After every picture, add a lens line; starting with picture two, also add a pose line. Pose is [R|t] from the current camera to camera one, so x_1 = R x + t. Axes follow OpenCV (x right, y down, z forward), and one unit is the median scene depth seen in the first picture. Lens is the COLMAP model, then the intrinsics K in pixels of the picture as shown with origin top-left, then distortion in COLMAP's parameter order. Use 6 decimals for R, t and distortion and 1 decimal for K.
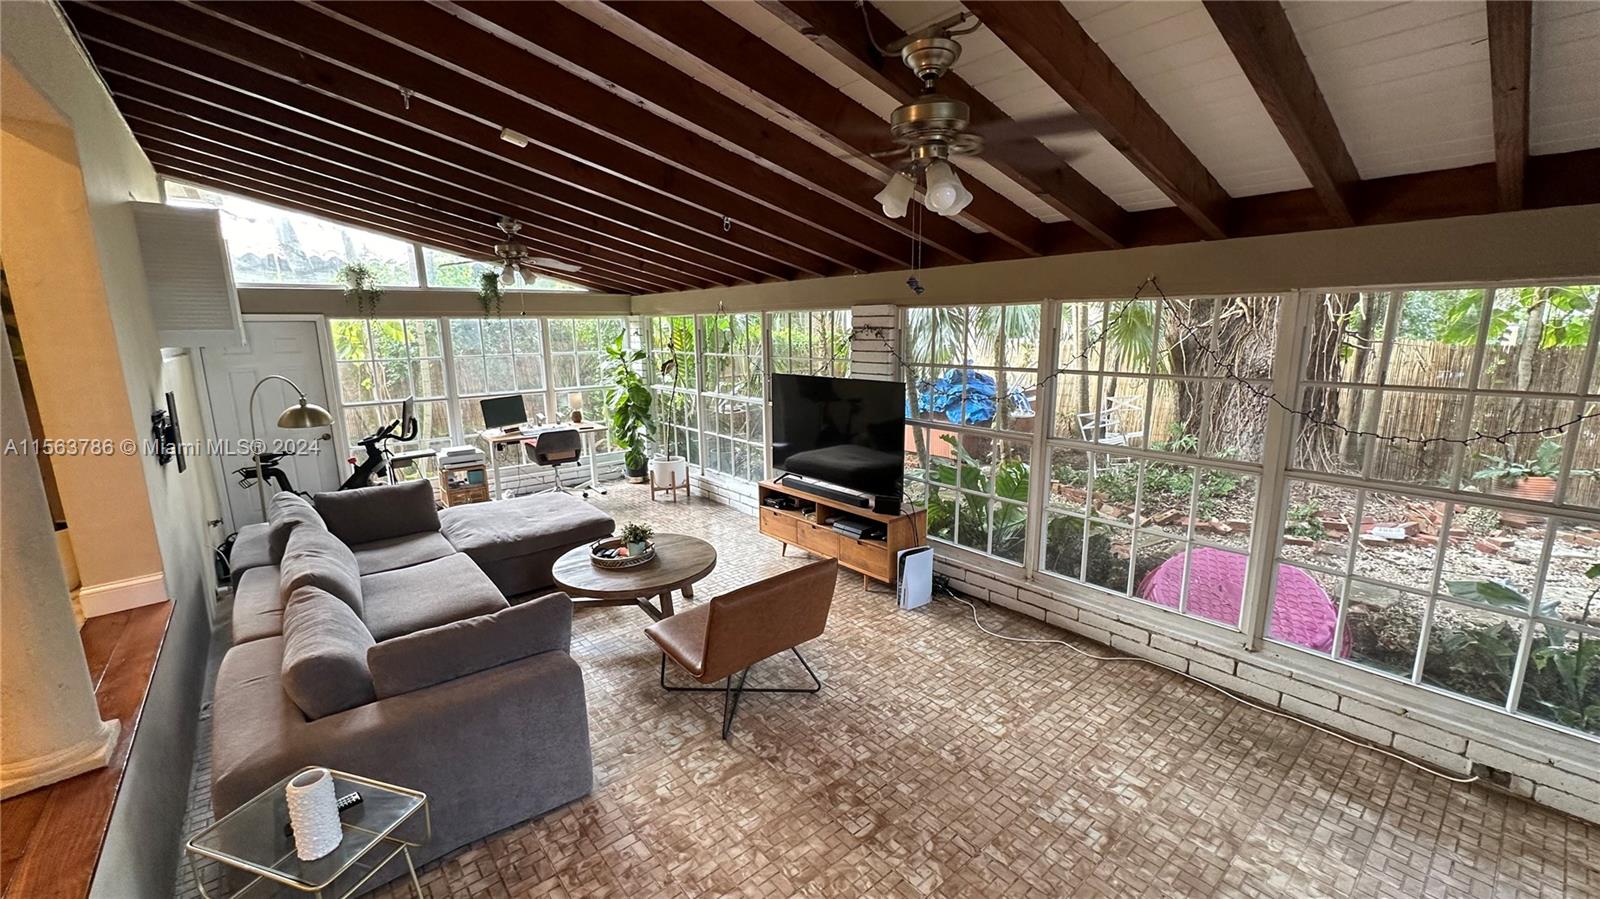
lens RADIAL K [[638.1, 0, 803.9], [0, 638.1, 453.3], [0, 0, 1]] dist [-0.000806, -0.000197]
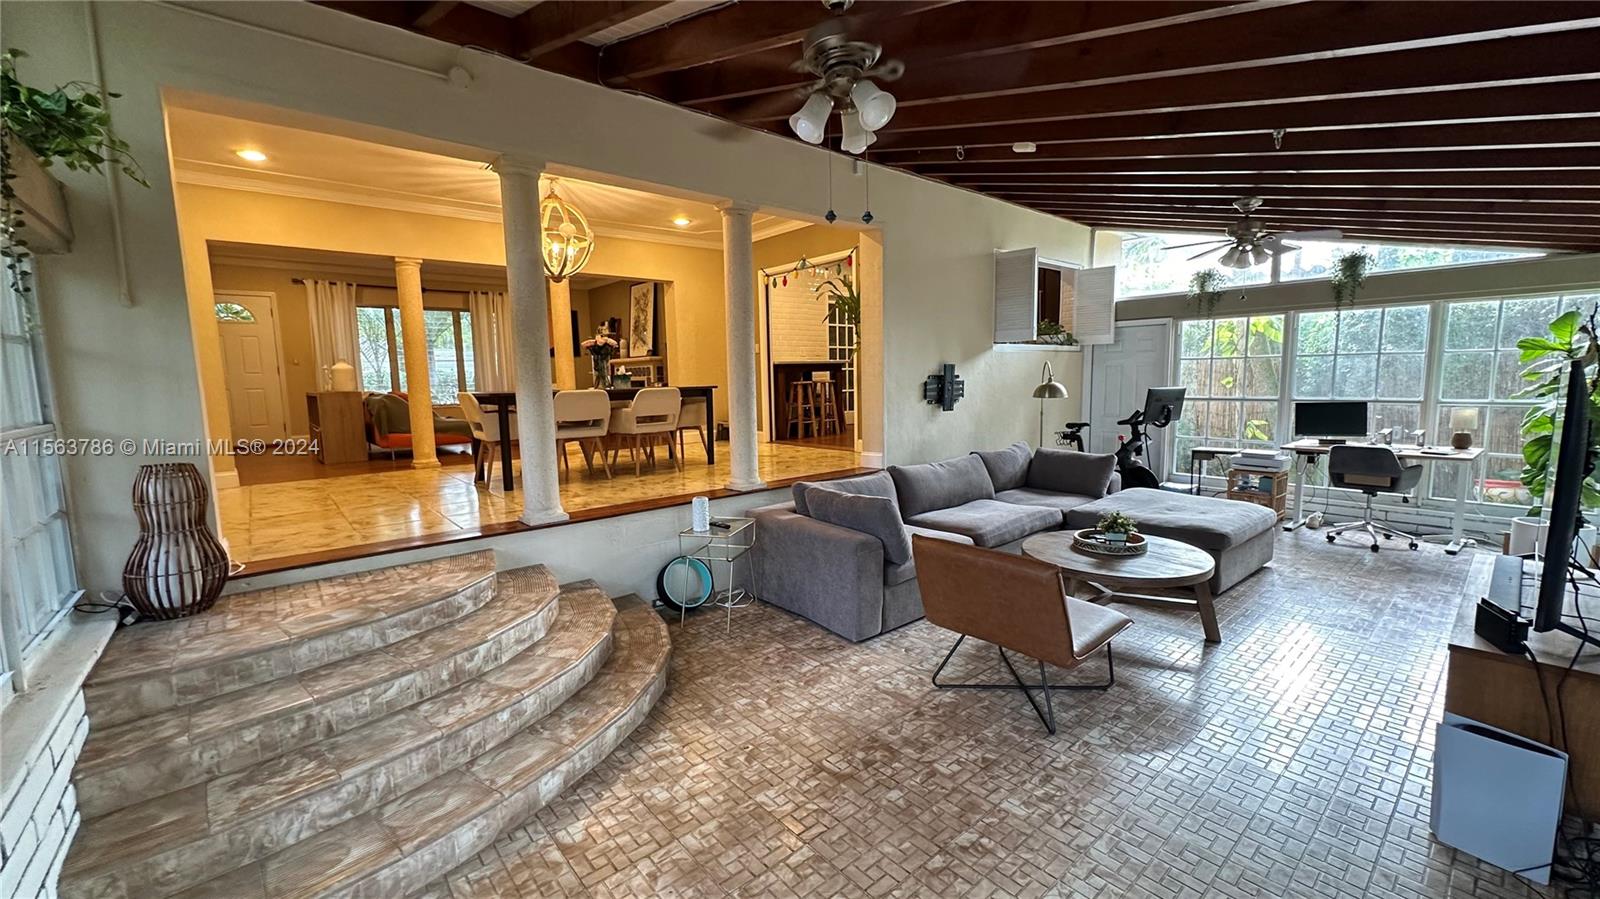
lens RADIAL K [[638.1, 0, 800.0], [0, 638.1, 455.0], [0, 0, 1]] dist [-0.000806, -0.000197]
pose [[0.008047, 0.135299, -0.990772, 0.478995], [-0.176670, 0.975410, 0.131766, -0.008369], [0.984237, 0.173979, 0.031753, 0.385265]]
